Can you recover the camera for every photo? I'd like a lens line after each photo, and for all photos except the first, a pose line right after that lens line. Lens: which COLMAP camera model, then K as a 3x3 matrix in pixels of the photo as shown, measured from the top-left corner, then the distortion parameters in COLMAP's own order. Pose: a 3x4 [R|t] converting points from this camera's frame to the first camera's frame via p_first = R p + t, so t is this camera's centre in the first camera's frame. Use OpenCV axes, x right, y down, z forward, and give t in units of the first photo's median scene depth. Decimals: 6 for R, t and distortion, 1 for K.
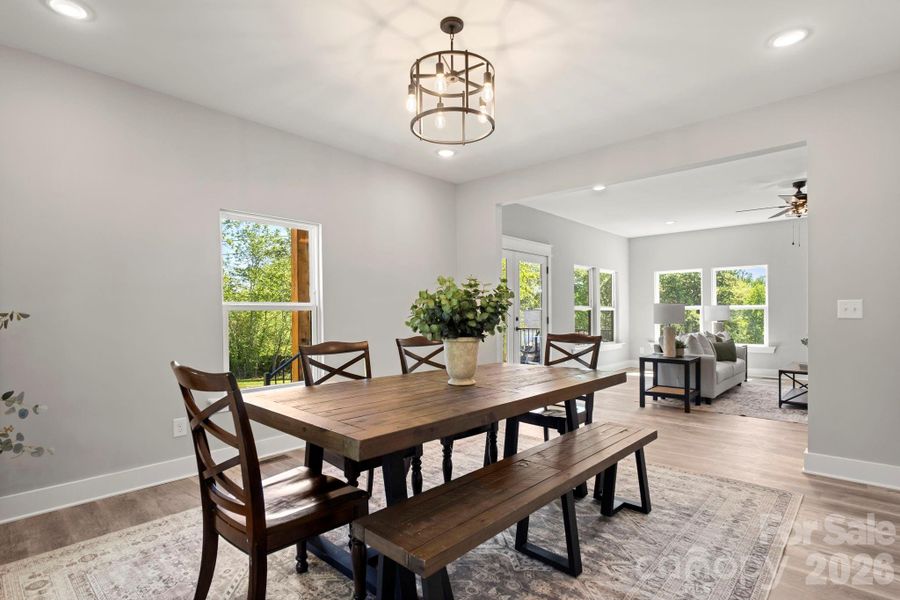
lens RADIAL K [[447.8, 0, 452.0], [0, 447.8, 307.9], [0, 0, 1]] dist [0.002434, 0.000233]
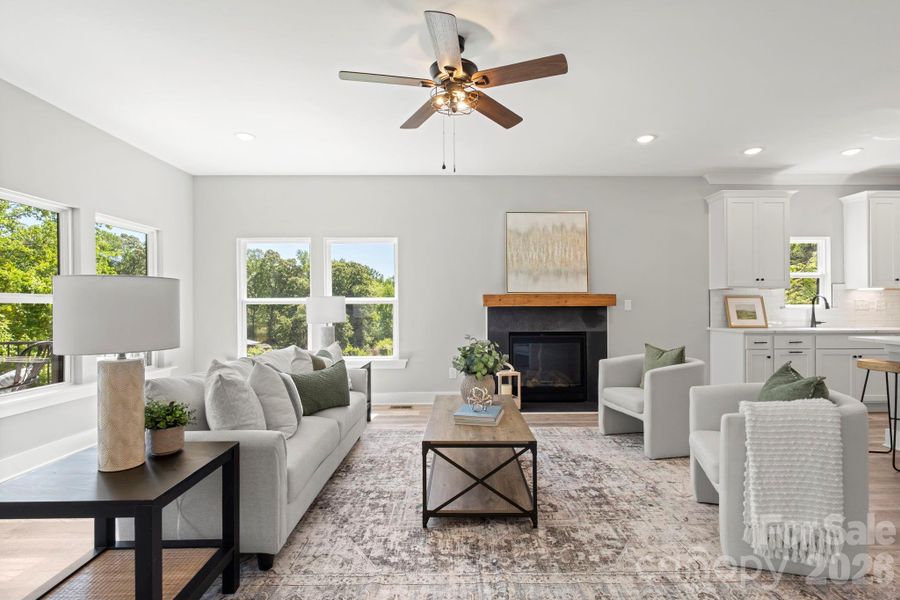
lens RADIAL K [[440.2, 0, 457.1], [0, 440.2, 304.5], [0, 0, 1]] dist [0.000837, 0.000016]
pose [[0.728029, 0.005364, 0.685525, 0.333011], [-0.006353, 0.999979, -0.001078, 0.004044], [-0.685517, -0.003570, 0.728048, 0.483208]]
